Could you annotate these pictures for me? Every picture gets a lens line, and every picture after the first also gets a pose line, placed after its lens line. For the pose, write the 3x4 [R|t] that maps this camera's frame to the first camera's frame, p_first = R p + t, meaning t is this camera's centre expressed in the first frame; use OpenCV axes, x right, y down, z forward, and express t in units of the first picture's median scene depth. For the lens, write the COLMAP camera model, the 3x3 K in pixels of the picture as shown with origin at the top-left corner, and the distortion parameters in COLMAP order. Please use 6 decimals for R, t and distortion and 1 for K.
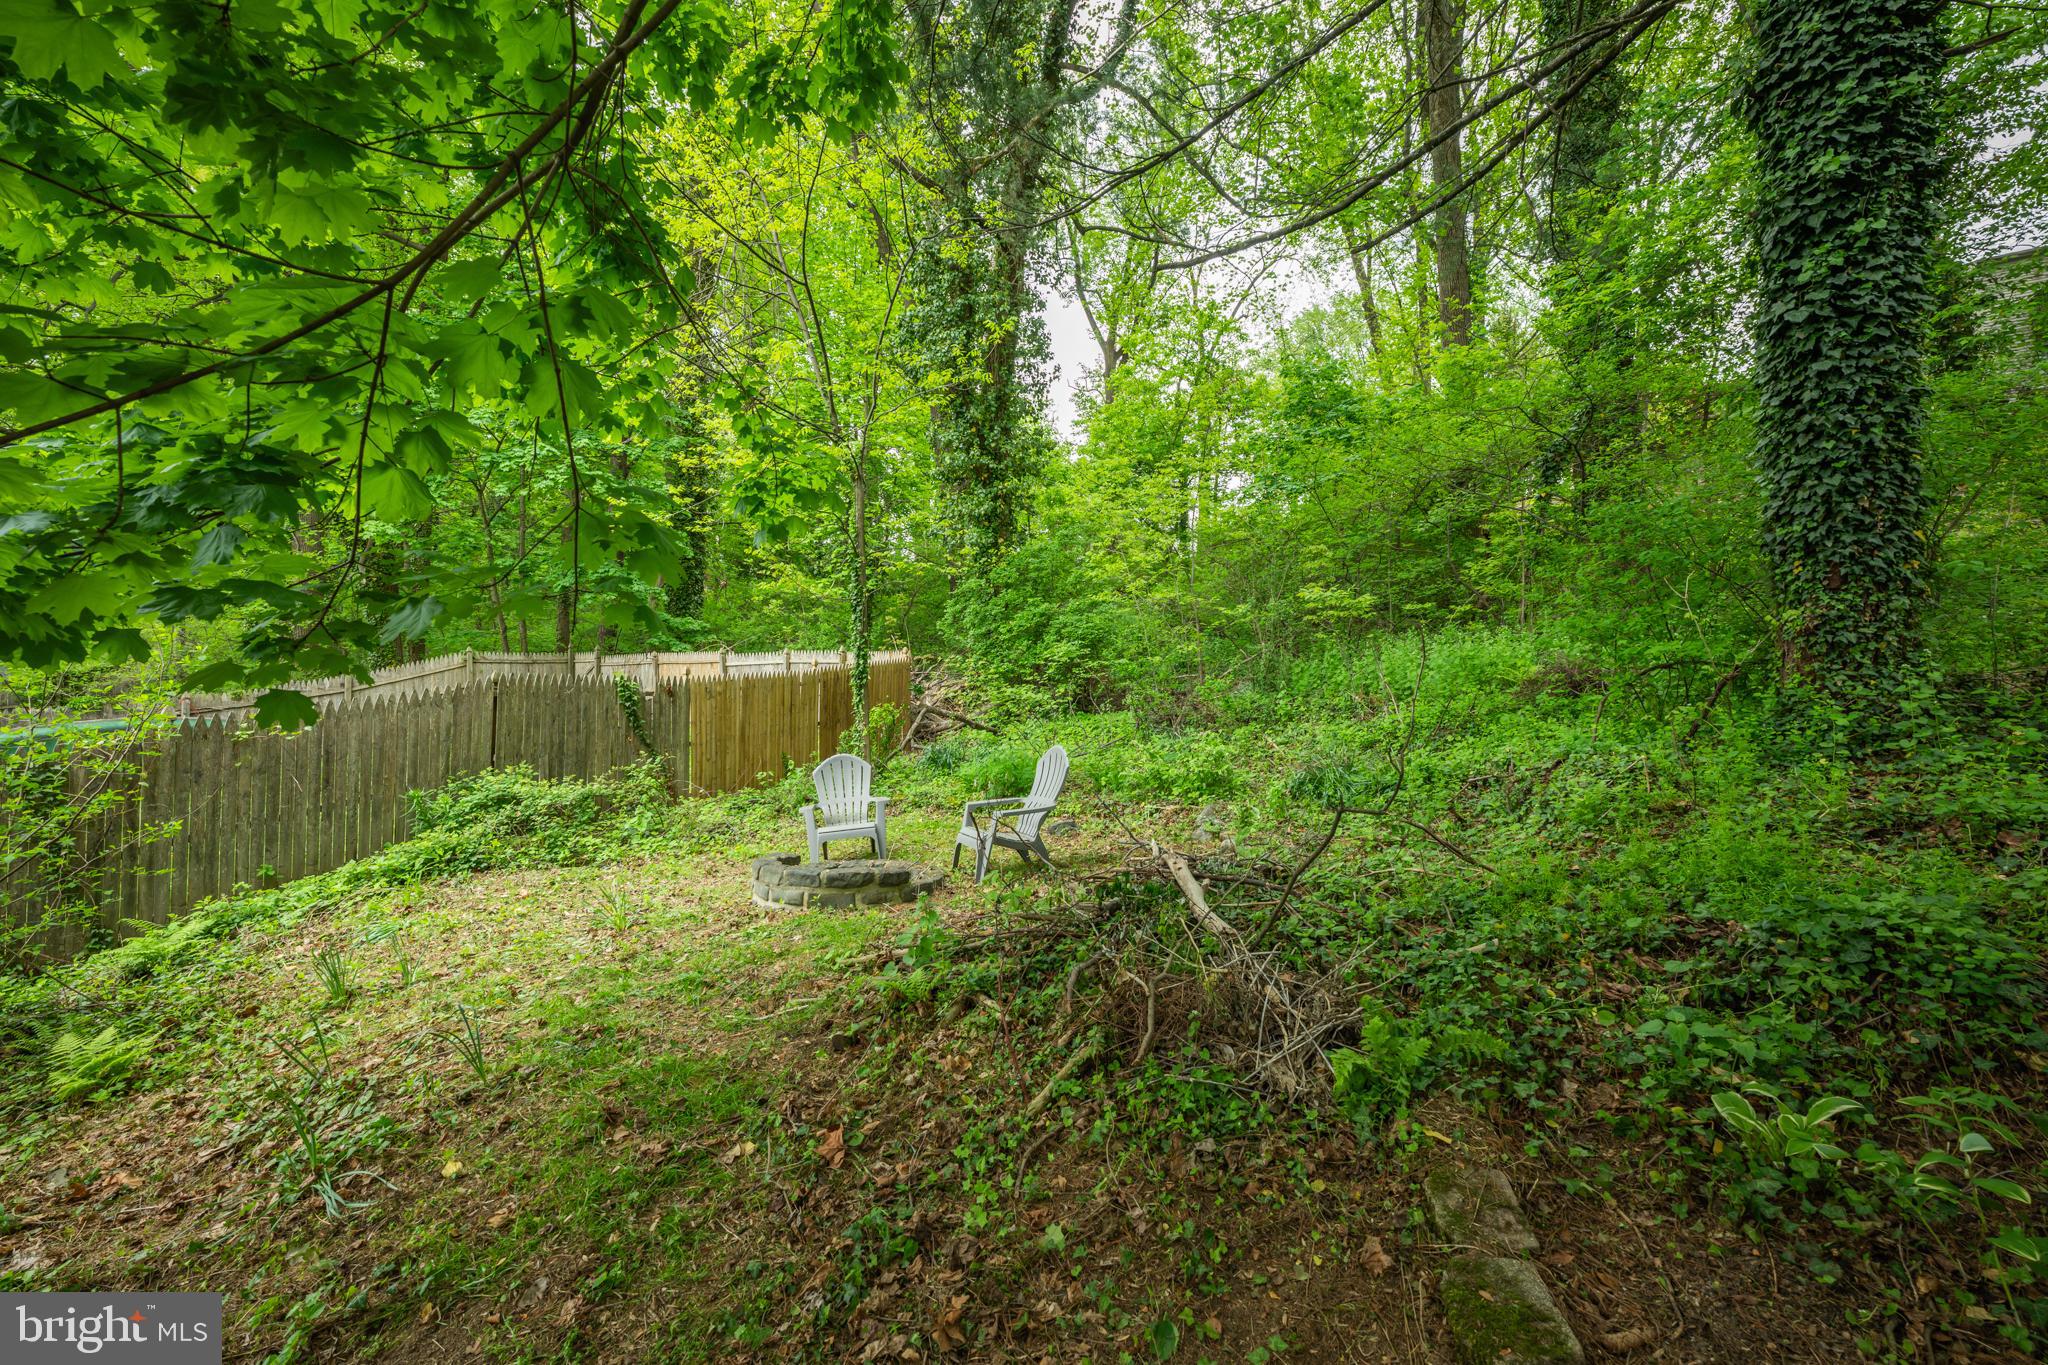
lens RADIAL K [[804.3, 0, 1019.6], [0, 804.3, 686.1], [0, 0, 1]] dist [-0.000262, -0.000055]
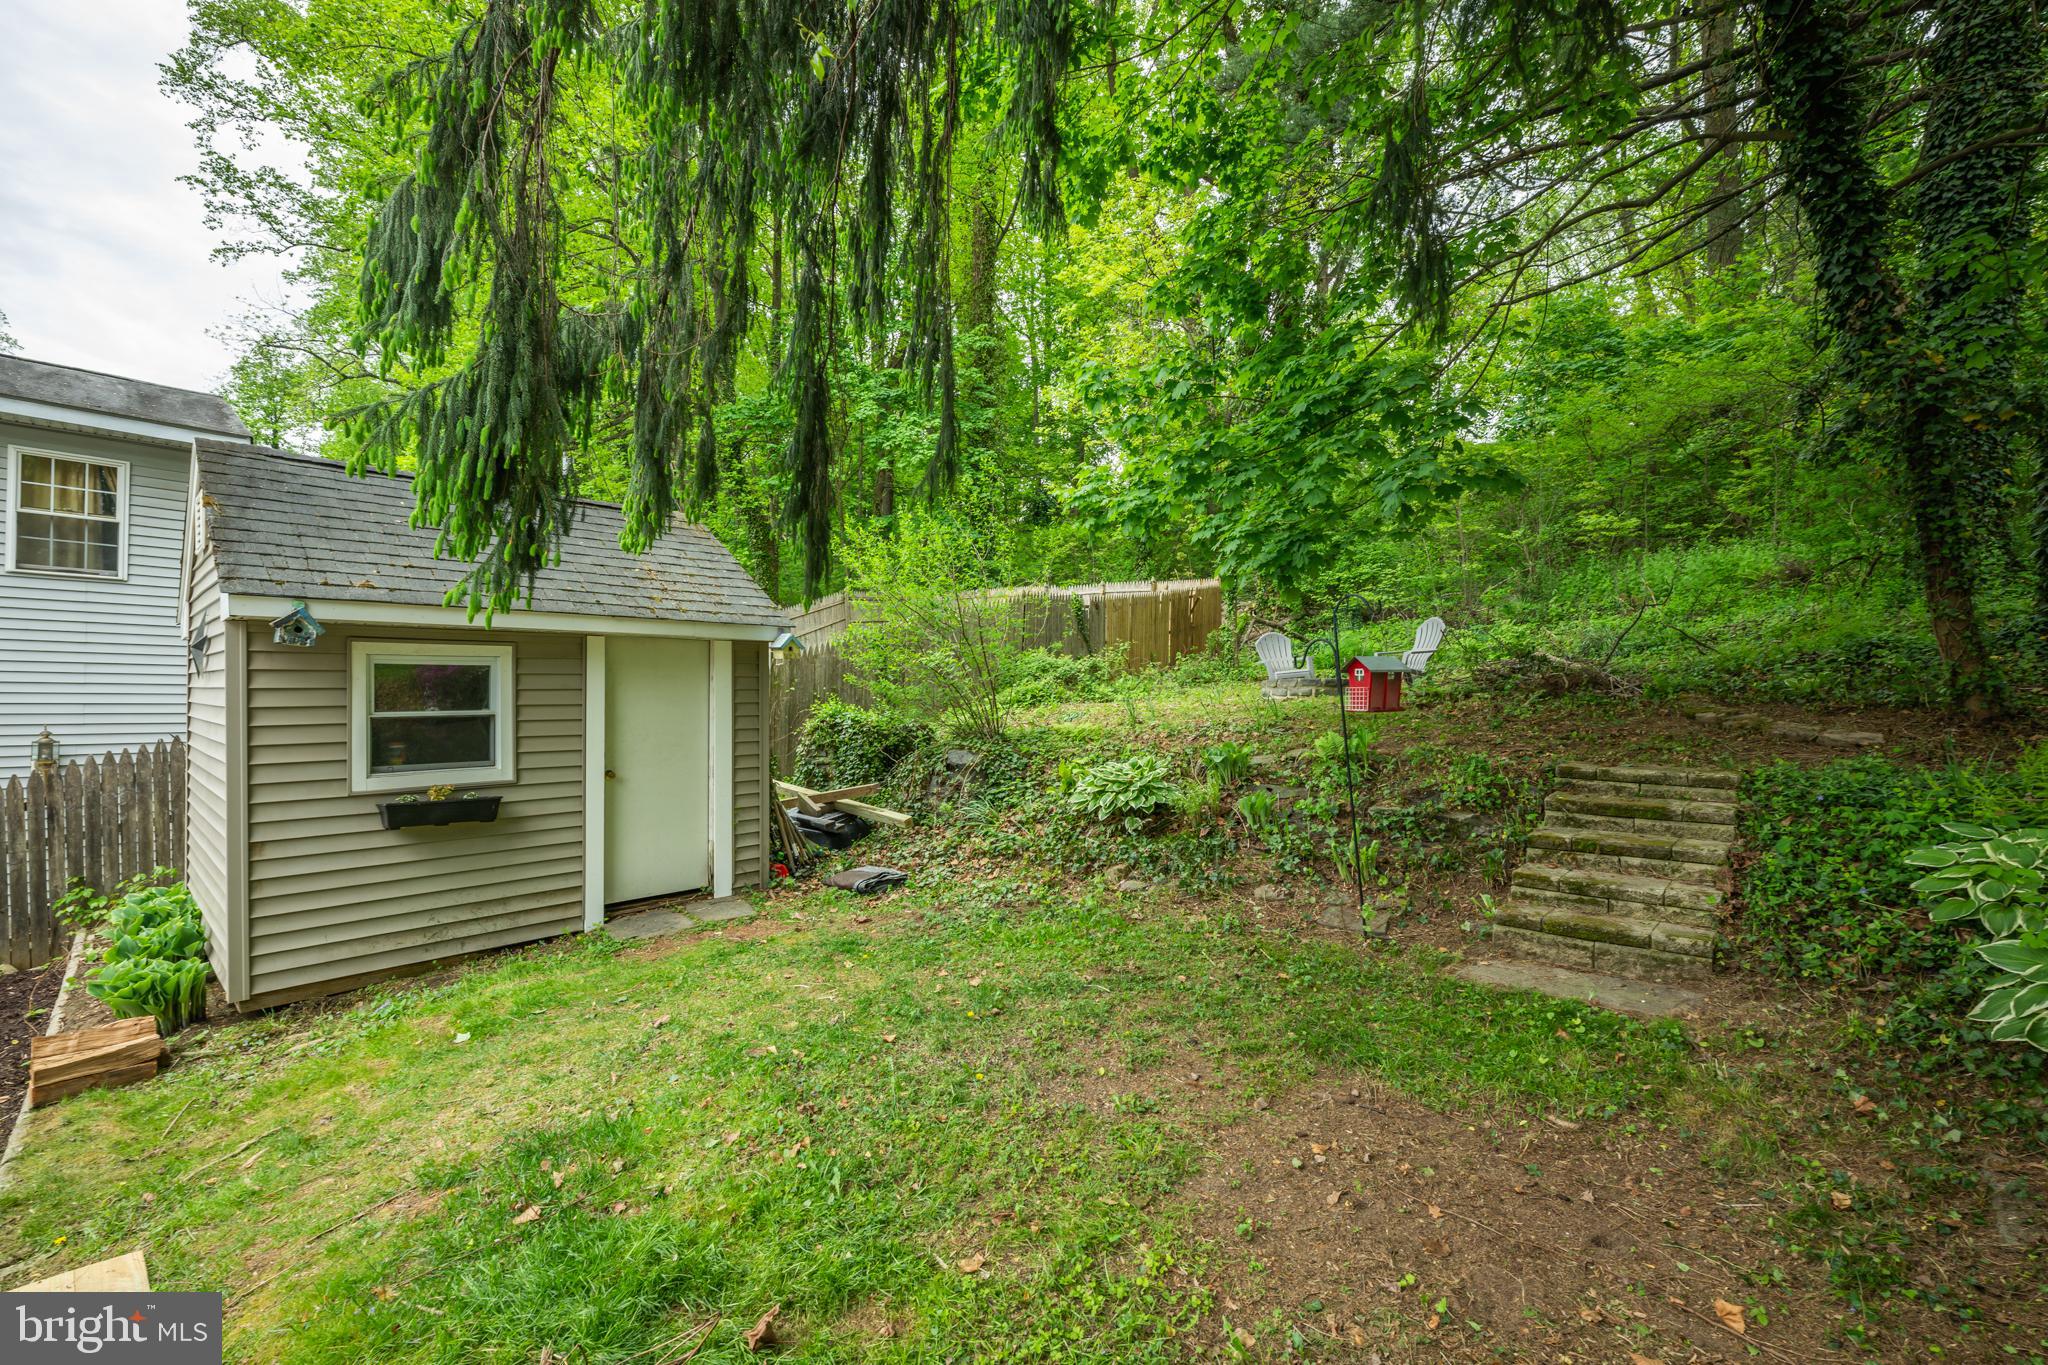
lens RADIAL K [[854.8, 0, 1027.1], [0, 854.8, 687.8], [0, 0, 1]] dist [0.001913, -0.000315]
pose [[0.983316, -0.004840, -0.181841, -0.298533], [0.016425, 0.997925, 0.062256, 0.061425], [0.181162, -0.064204, 0.981355, -0.589316]]
